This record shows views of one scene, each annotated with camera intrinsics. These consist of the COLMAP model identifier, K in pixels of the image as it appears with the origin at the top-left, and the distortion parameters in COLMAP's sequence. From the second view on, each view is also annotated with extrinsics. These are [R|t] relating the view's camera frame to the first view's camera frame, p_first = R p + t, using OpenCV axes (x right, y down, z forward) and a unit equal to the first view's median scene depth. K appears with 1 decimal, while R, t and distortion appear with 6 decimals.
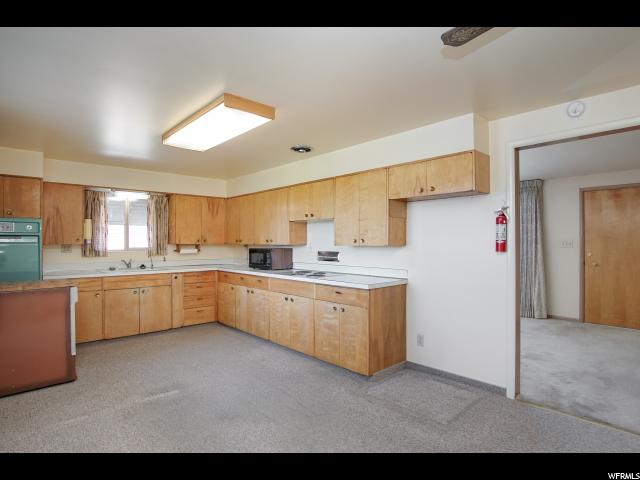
lens RADIAL K [[345.4, 0, 320.0], [0, 345.4, 240.0], [0, 0, 1]] dist [-0.032123, 0.000661]
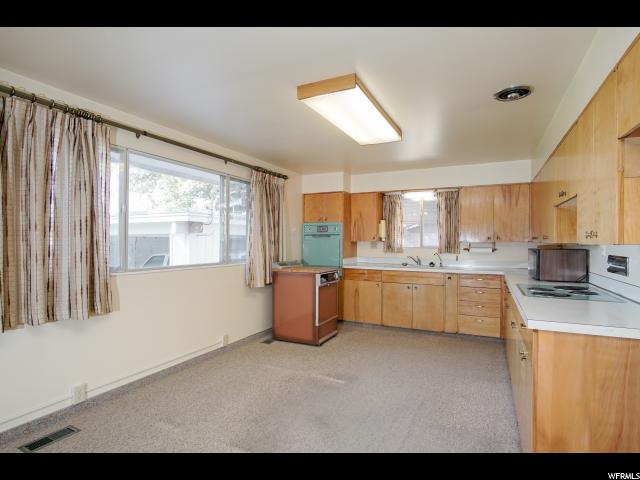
lens RADIAL K [[345.4, 0, 320.0], [0, 345.4, 240.0], [0, 0, 1]] dist [-0.032123, 0.000661]
pose [[0.344060, -0.003550, -0.938941, 0.348849], [-0.001945, 0.999988, -0.004494, 0.012168], [0.938946, 0.003373, 0.344049, 0.375874]]
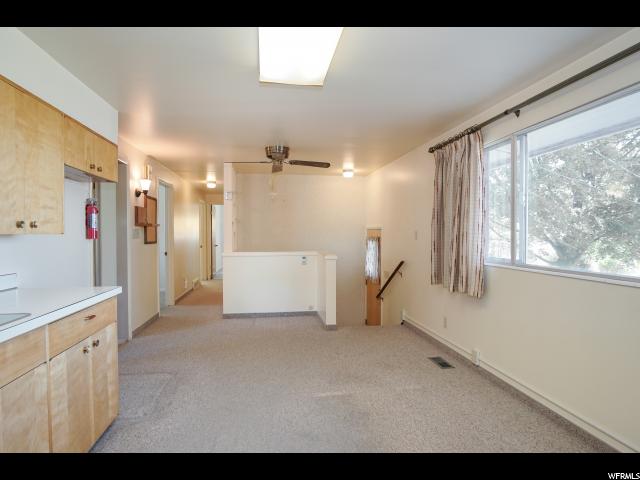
lens RADIAL K [[345.4, 0, 320.0], [0, 345.4, 240.0], [0, 0, 1]] dist [-0.032123, 0.000661]
pose [[-0.826251, -0.011935, 0.563175, -0.438396], [-0.006443, 0.999910, 0.011738, 0.011142], [-0.563265, 0.006070, -0.826254, 0.960420]]
